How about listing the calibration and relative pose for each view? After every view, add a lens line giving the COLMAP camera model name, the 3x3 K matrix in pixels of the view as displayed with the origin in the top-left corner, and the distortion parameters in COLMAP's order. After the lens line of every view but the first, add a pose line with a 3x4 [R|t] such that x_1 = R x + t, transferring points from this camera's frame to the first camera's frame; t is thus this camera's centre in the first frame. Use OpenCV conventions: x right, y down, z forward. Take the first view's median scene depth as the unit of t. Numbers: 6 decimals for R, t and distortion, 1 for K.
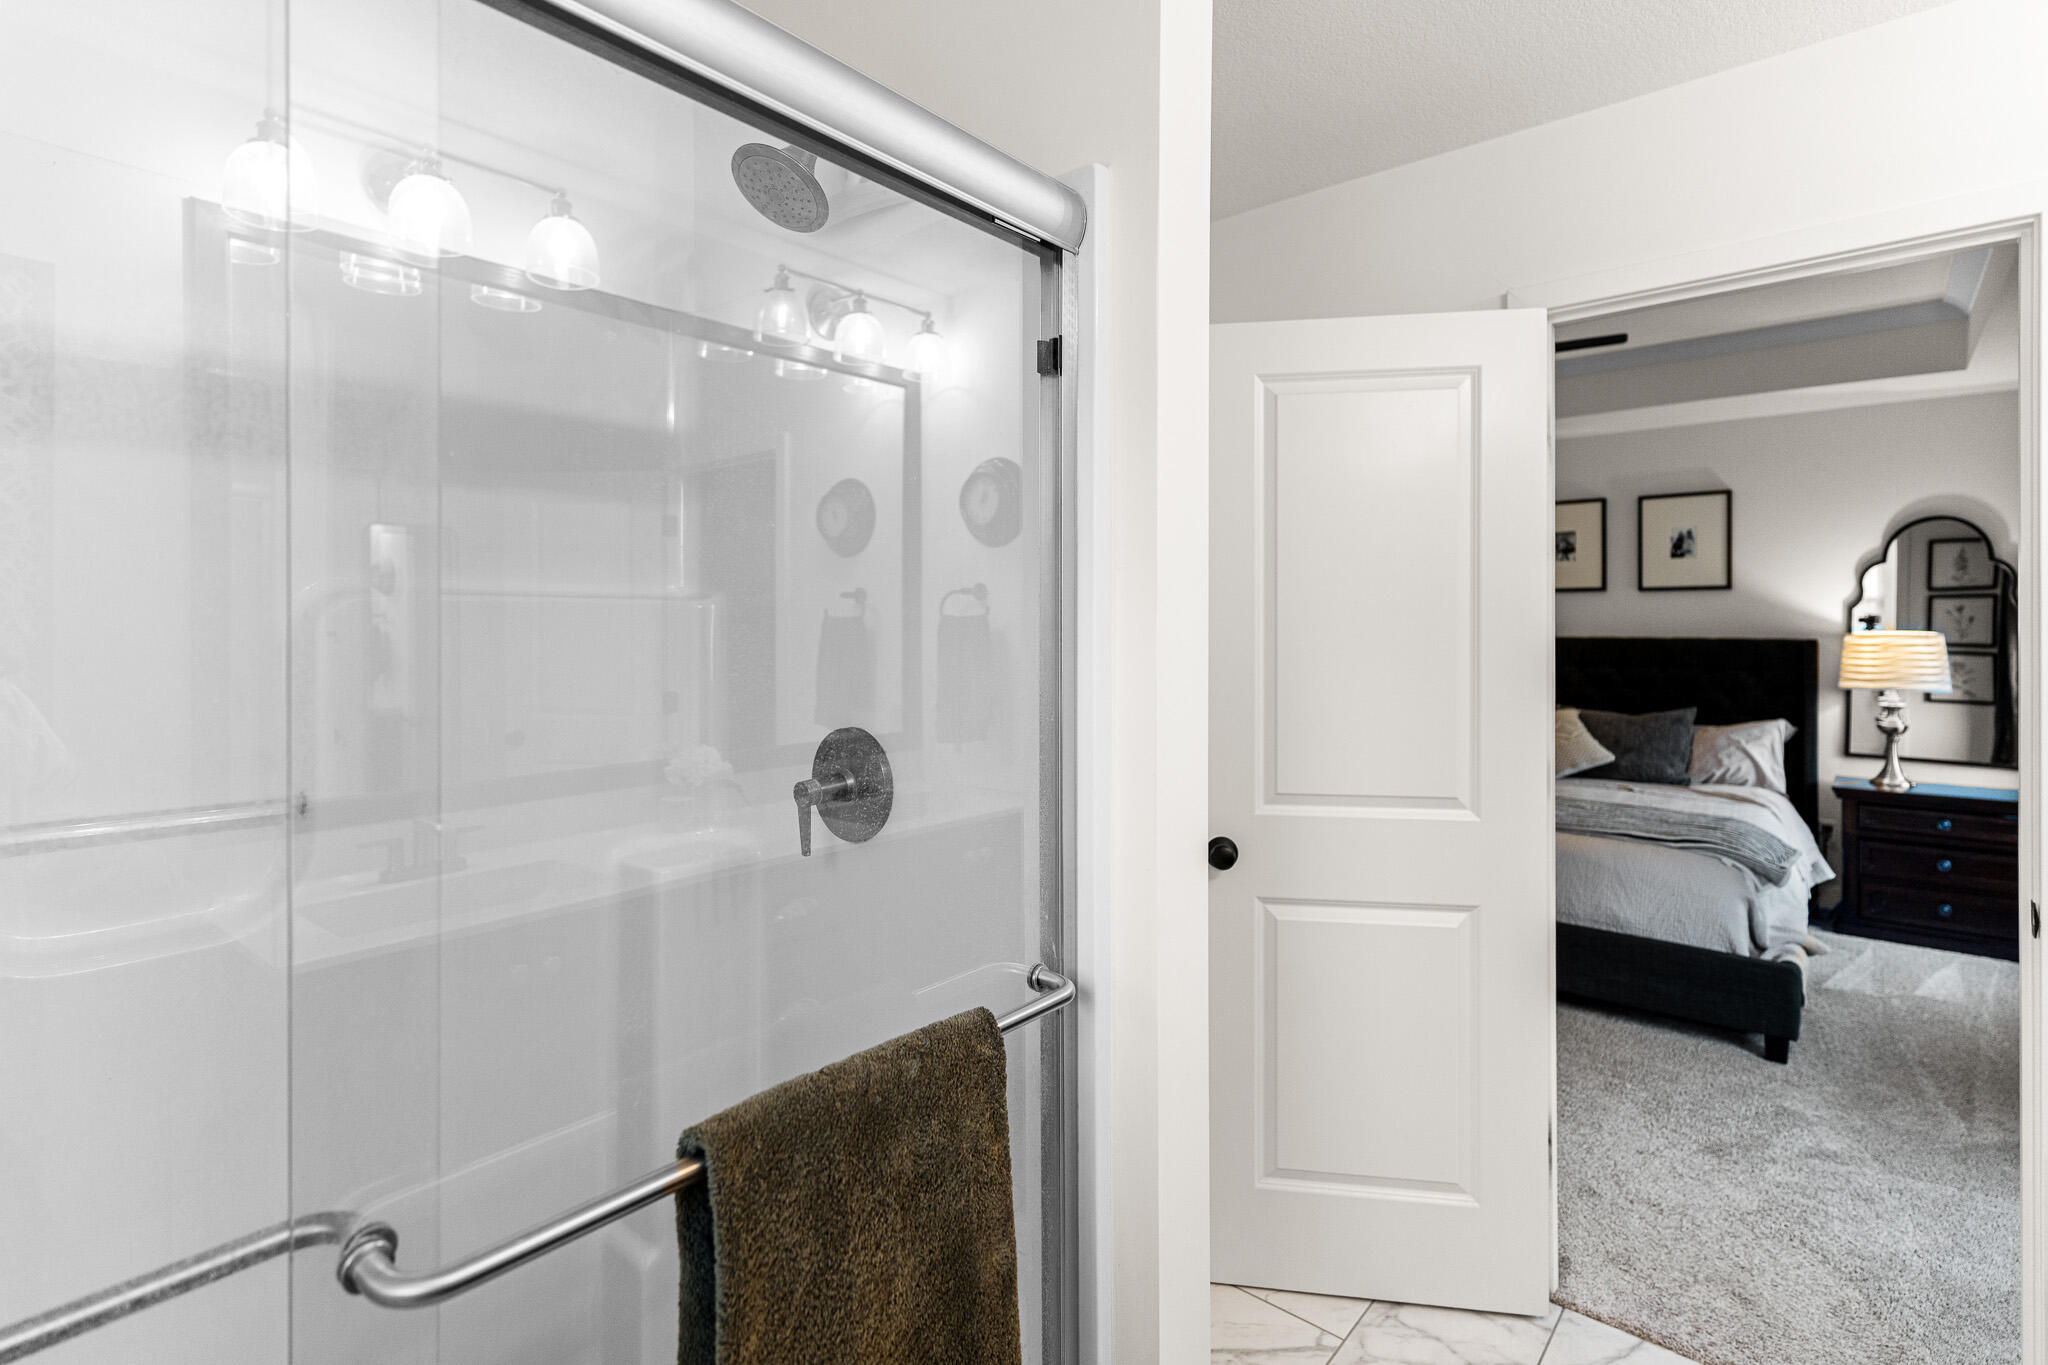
lens RADIAL K [[991.7, 0, 1010.3], [0, 991.7, 629.8], [0, 0, 1]] dist [0.001492, 0.001492]
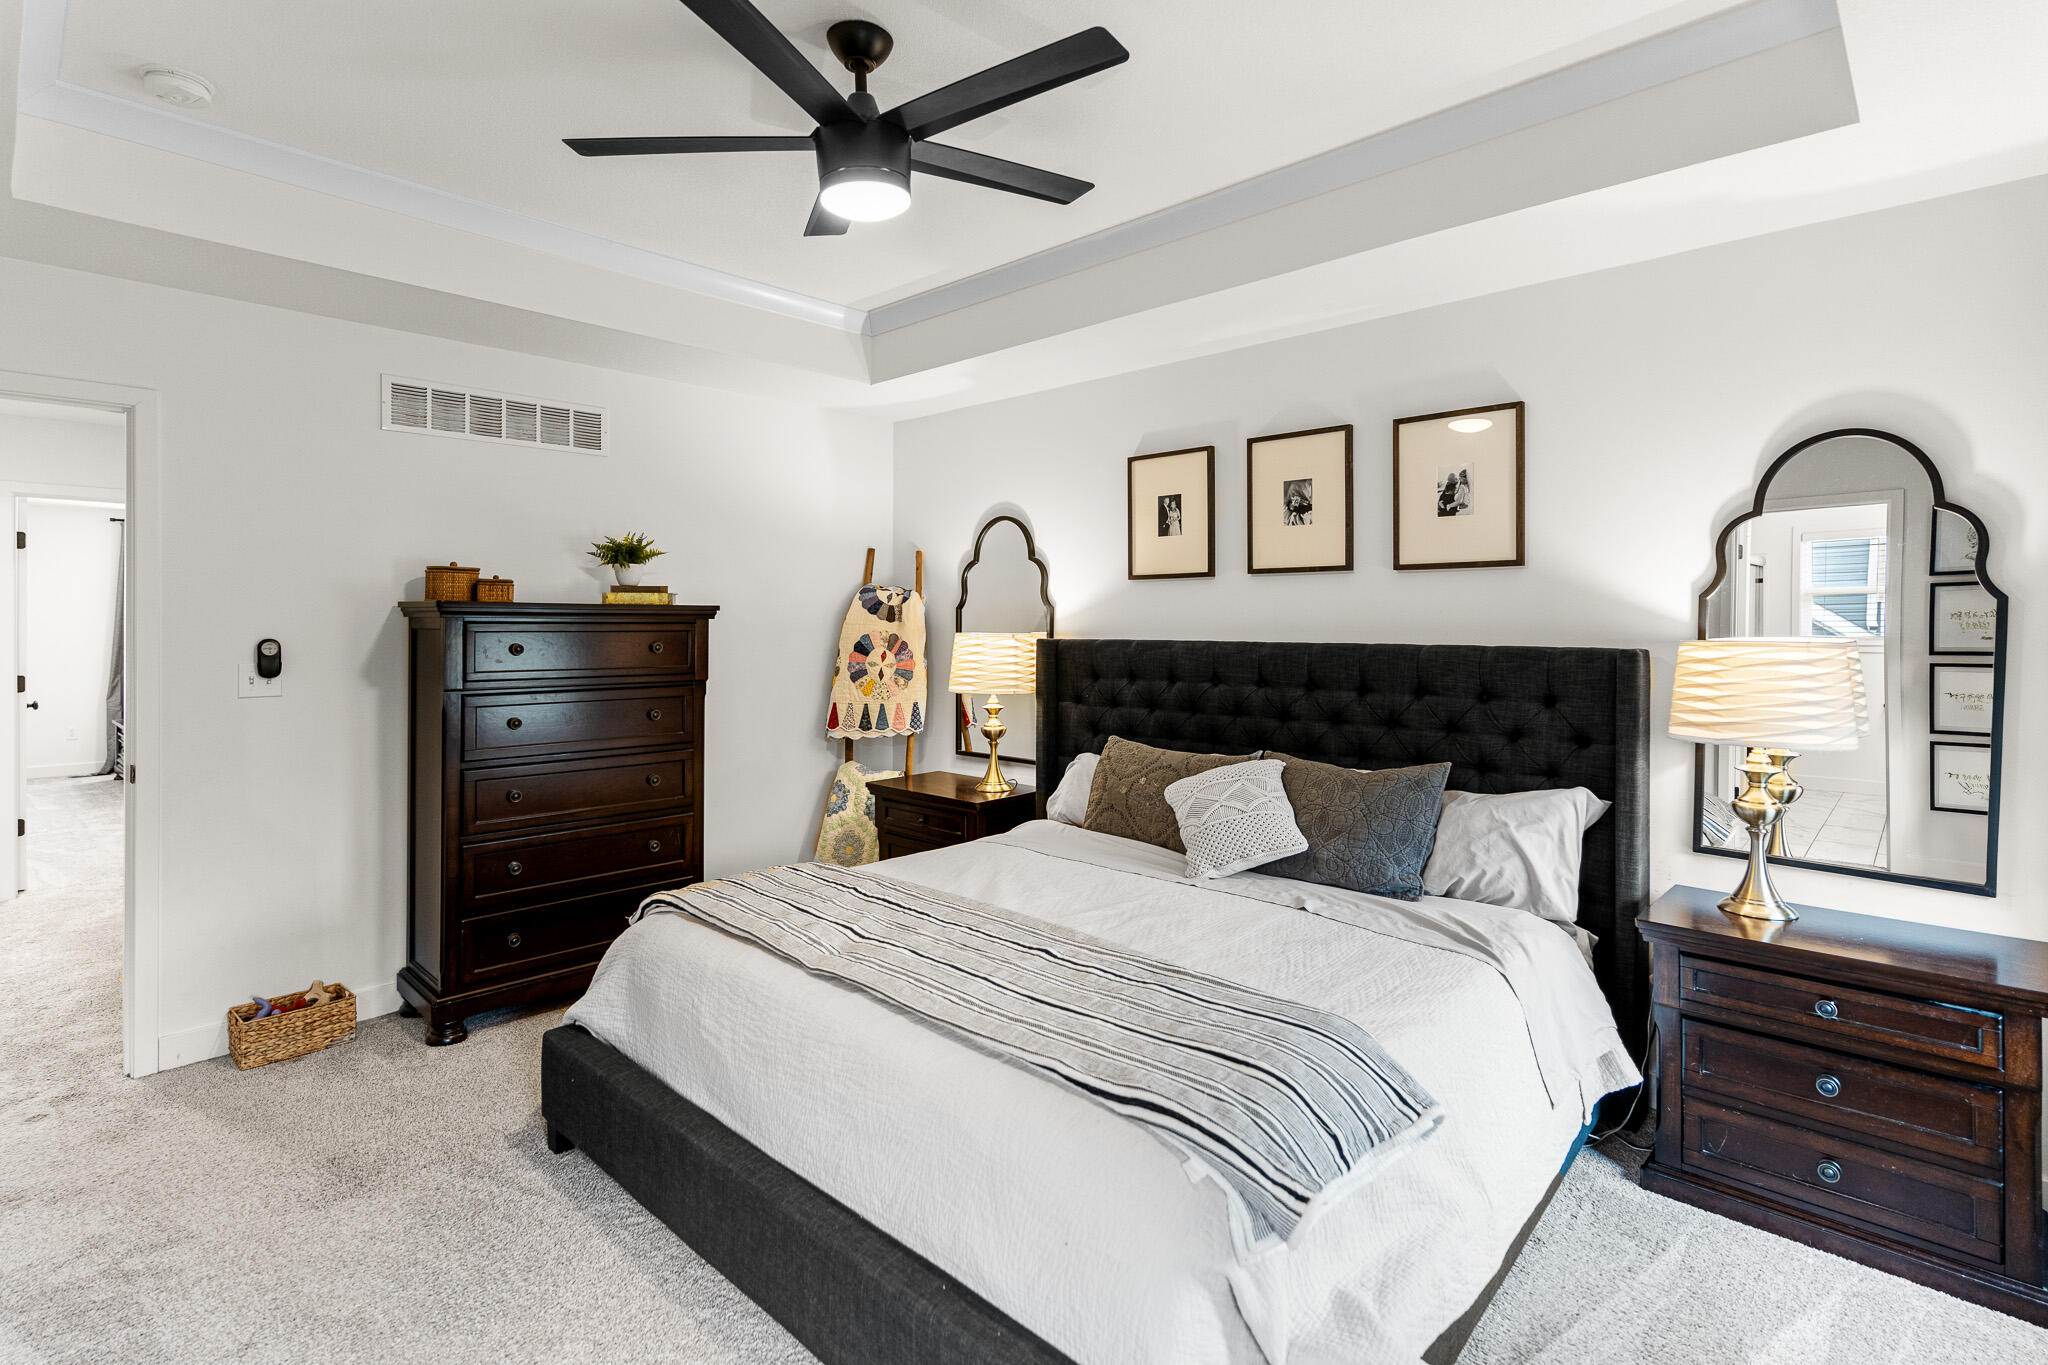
lens RADIAL K [[991.7, 0, 1016.2], [0, 991.7, 629.4], [0, 0, 1]] dist [0.001492, 0.001492]
pose [[0.998517, 0.002040, -0.054411, 0.475614], [-0.002004, 0.999998, 0.000727, -0.002006], [0.054412, -0.000617, 0.998518, 0.400293]]
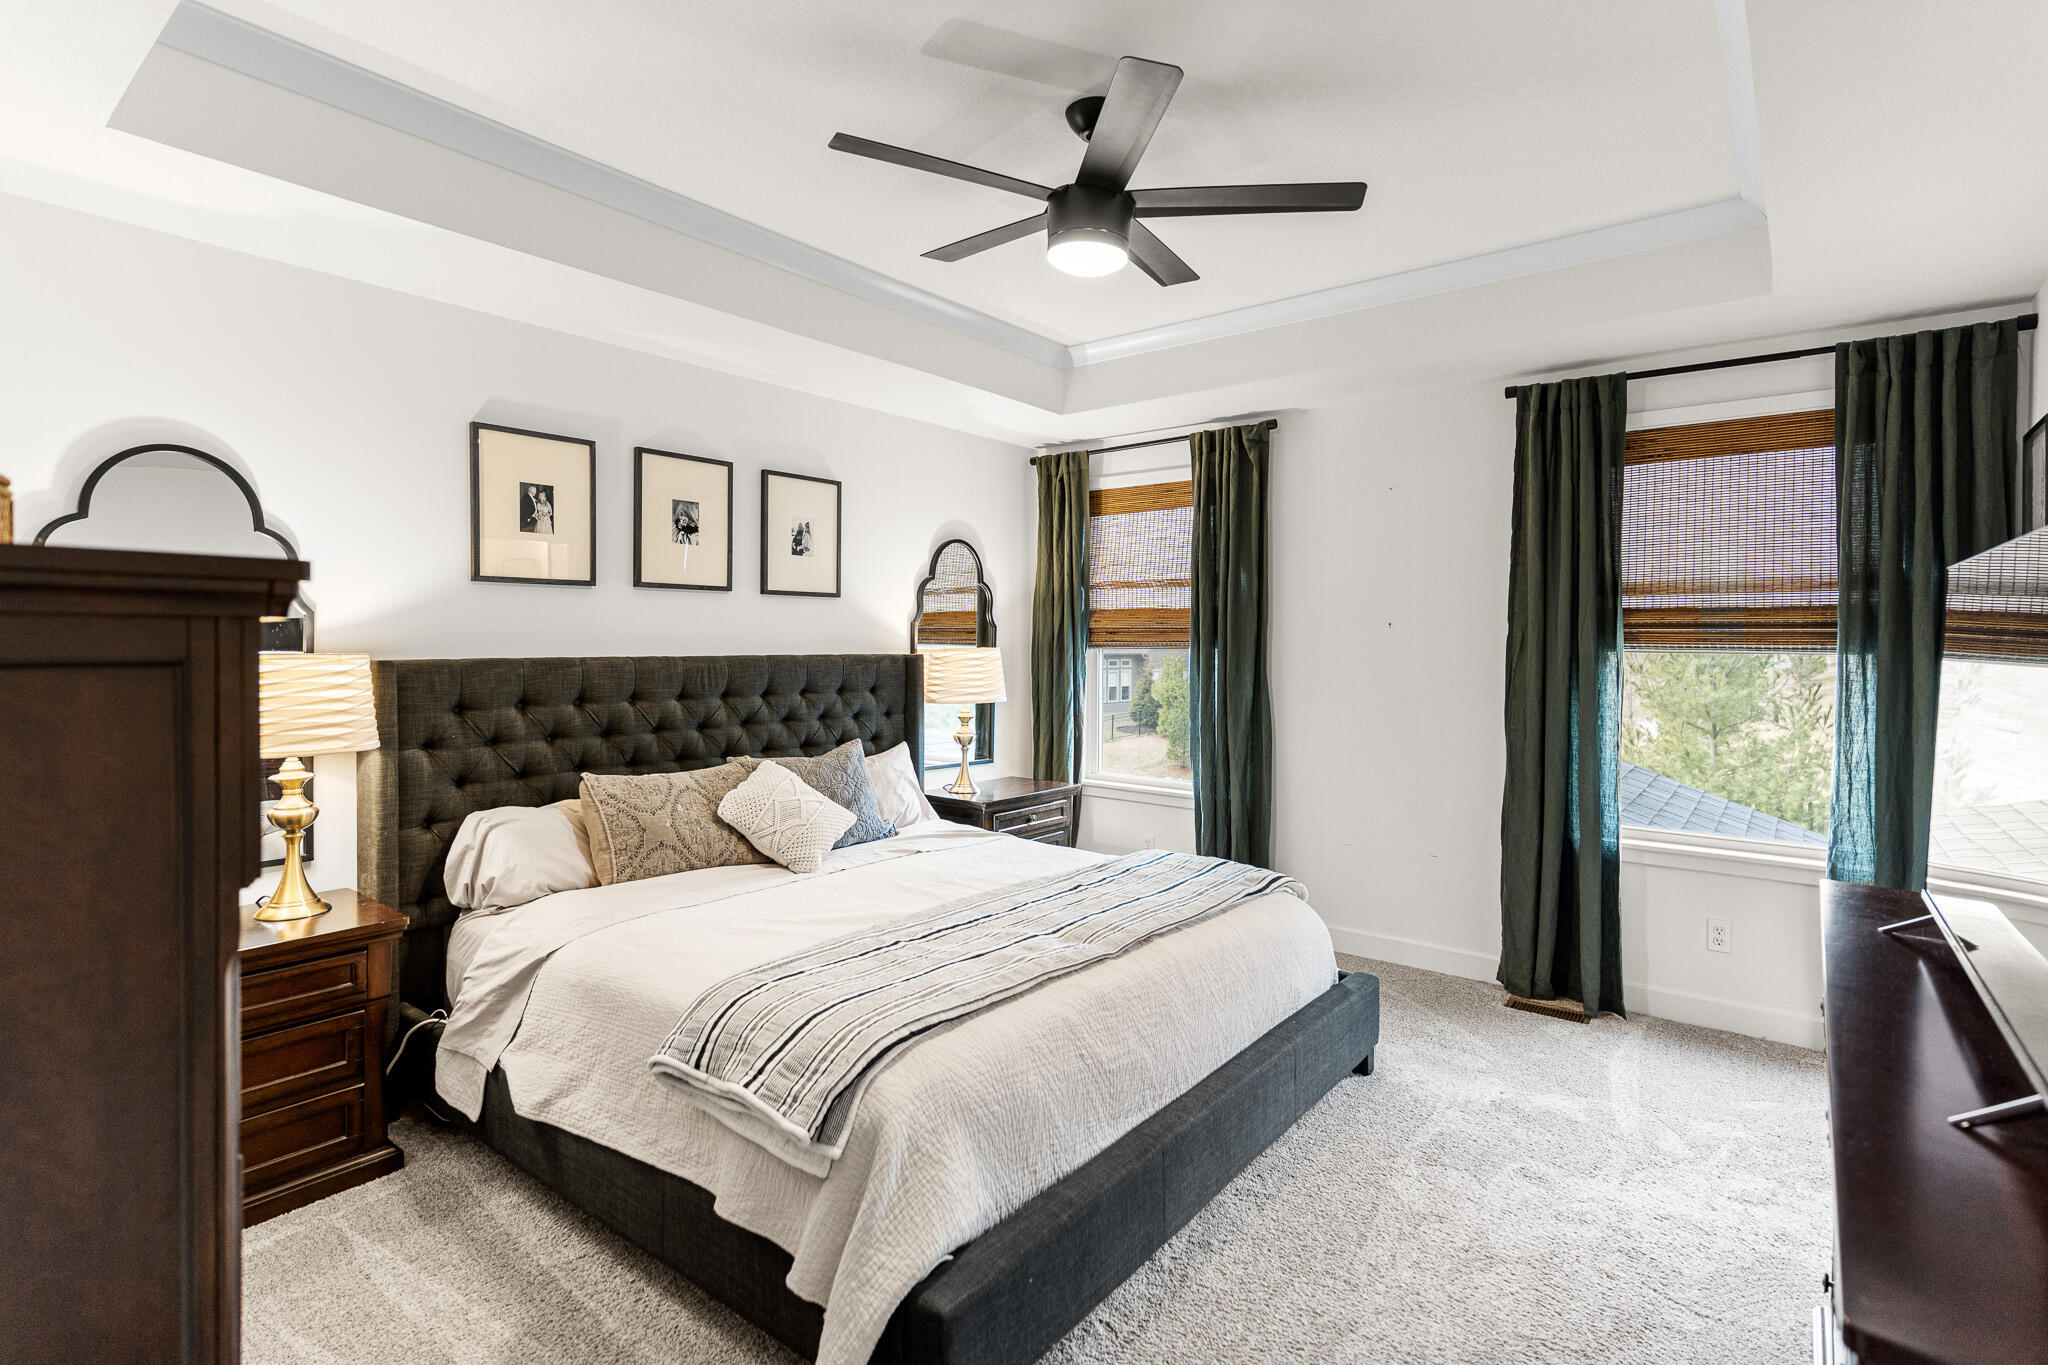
lens RADIAL K [[991.7, 0, 1018.2], [0, 991.7, 661.5], [0, 0, 1]] dist [0.001492, 0.001492]
pose [[-0.029232, -0.021158, 0.999349, -0.146173], [0.002599, 0.999771, 0.021243, -0.003787], [-0.999569, 0.003218, -0.029170, 0.918529]]
